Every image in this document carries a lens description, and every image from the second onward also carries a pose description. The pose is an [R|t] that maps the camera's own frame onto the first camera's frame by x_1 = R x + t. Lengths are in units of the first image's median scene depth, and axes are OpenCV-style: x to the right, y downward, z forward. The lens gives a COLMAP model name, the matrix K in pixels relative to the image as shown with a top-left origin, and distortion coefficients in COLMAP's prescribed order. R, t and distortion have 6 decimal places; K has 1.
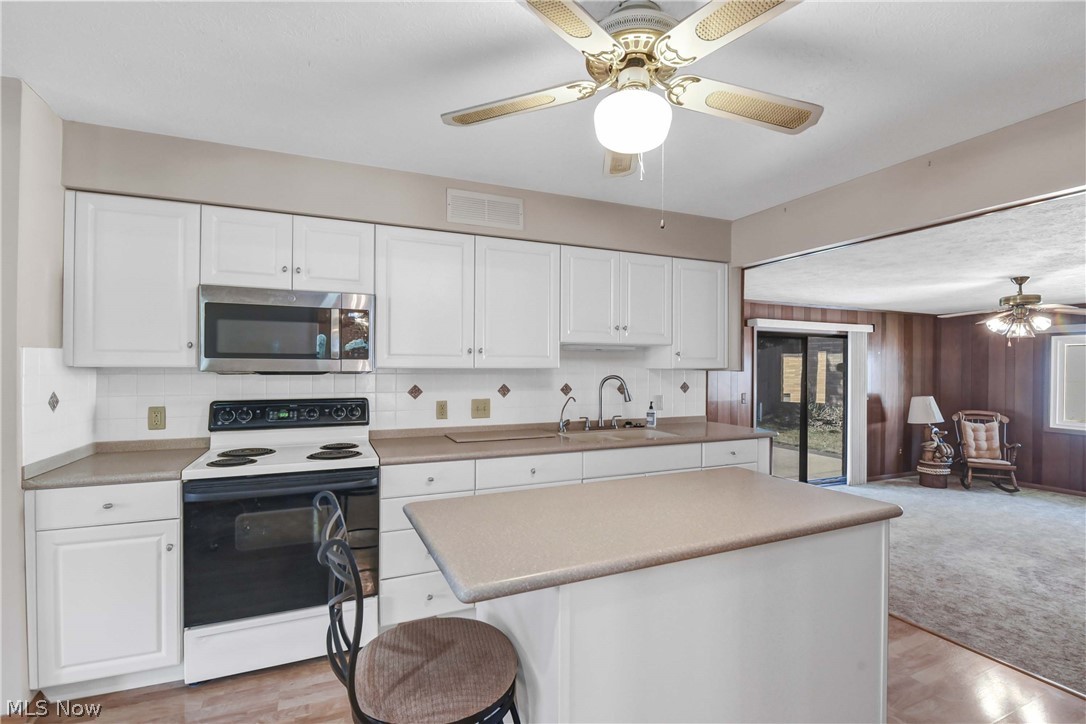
lens RADIAL K [[492.2, 0, 566.0], [0, 492.2, 367.5], [0, 0, 1]] dist [0.001085, -0.007106]
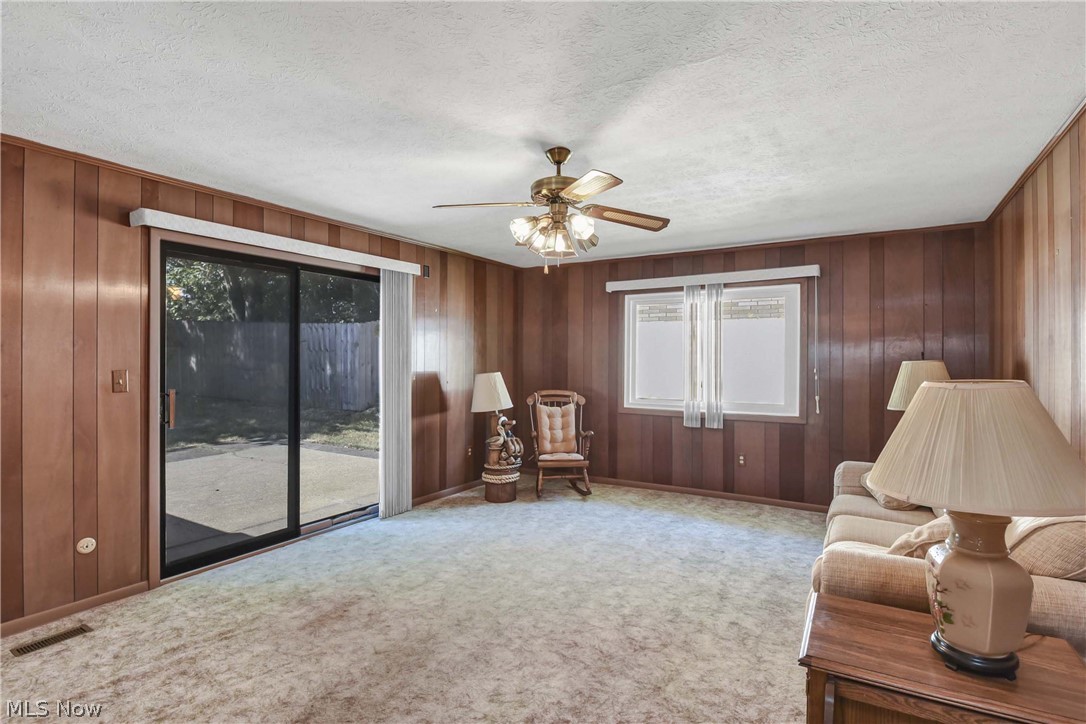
lens RADIAL K [[529.0, 0, 562.7], [0, 529.0, 366.4], [0, 0, 1]] dist [-0.000535, -0.000700]
pose [[0.815085, -0.011277, 0.579231, 0.750477], [0.002054, 0.999860, 0.016577, 0.075263], [-0.579337, -0.012322, 0.814995, 0.649549]]
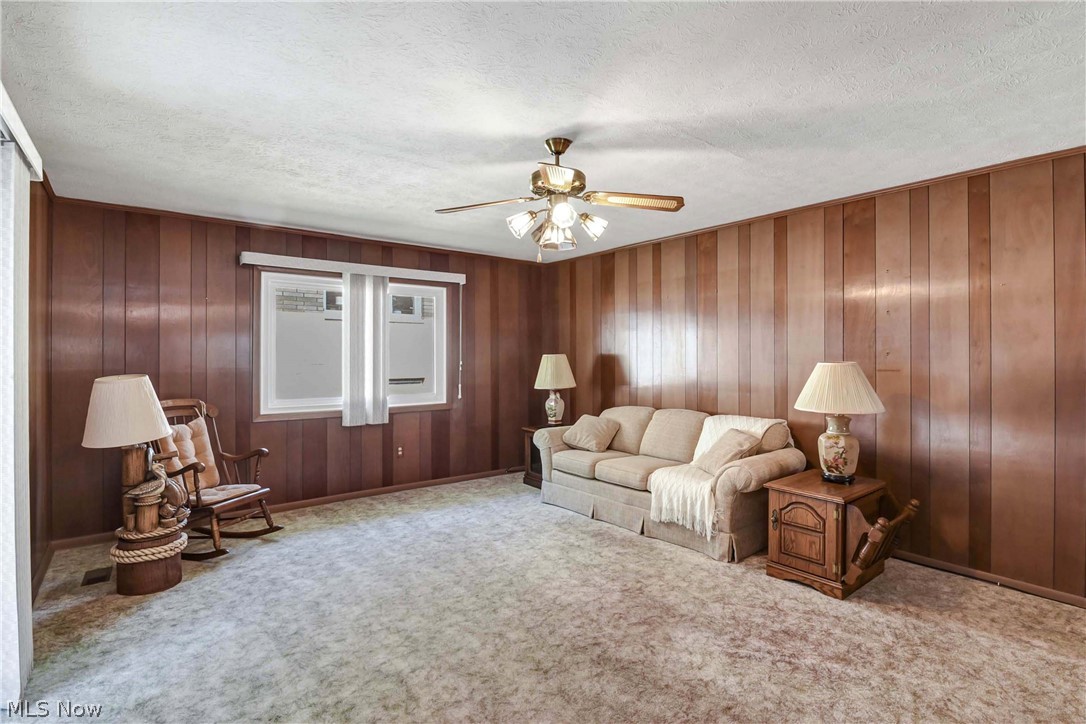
lens RADIAL K [[521.1, 0, 543.0], [0, 521.1, 362.0], [0, 0, 1]] dist [-0.016042, -0.000985]
pose [[-0.238383, -0.019556, 0.970974, 0.463960], [-0.002098, 0.999805, 0.019621, 0.075157], [-0.971169, 0.002640, -0.238378, 1.514558]]
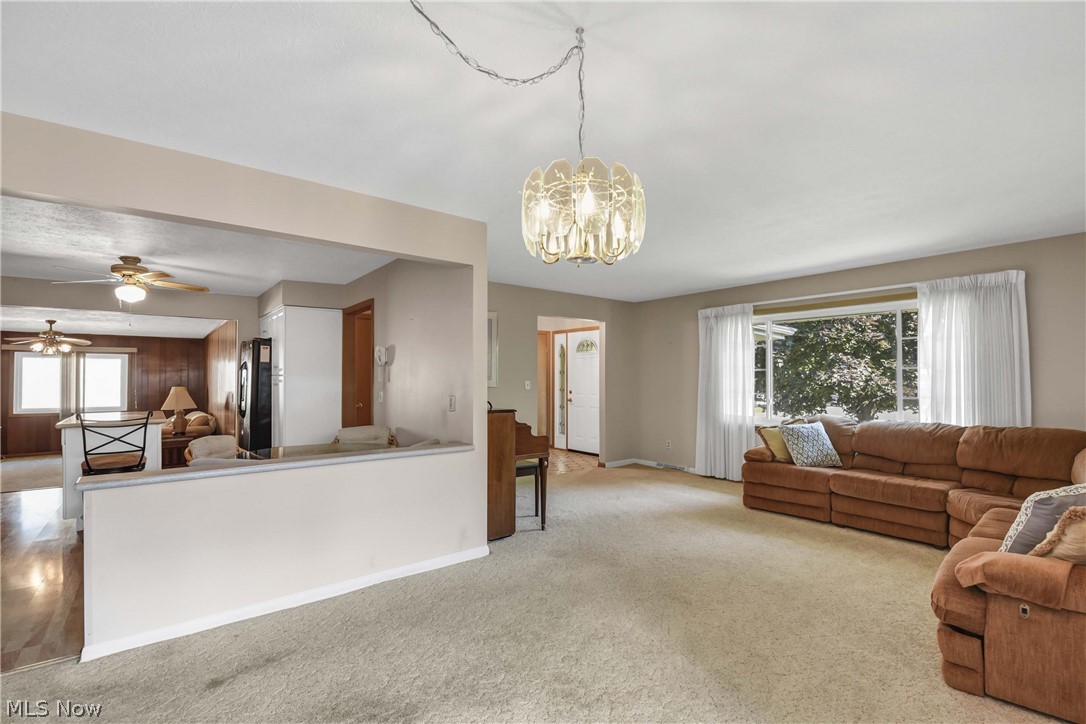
lens RADIAL K [[476.6, 0, 554.8], [0, 476.6, 370.1], [0, 0, 1]] dist [-0.002255, -0.010235]
pose [[-0.272596, 0.010346, 0.962073, -1.517862], [0.000078, 0.999942, -0.010731, 0.012938], [-0.962128, -0.002850, -0.272581, -0.347909]]
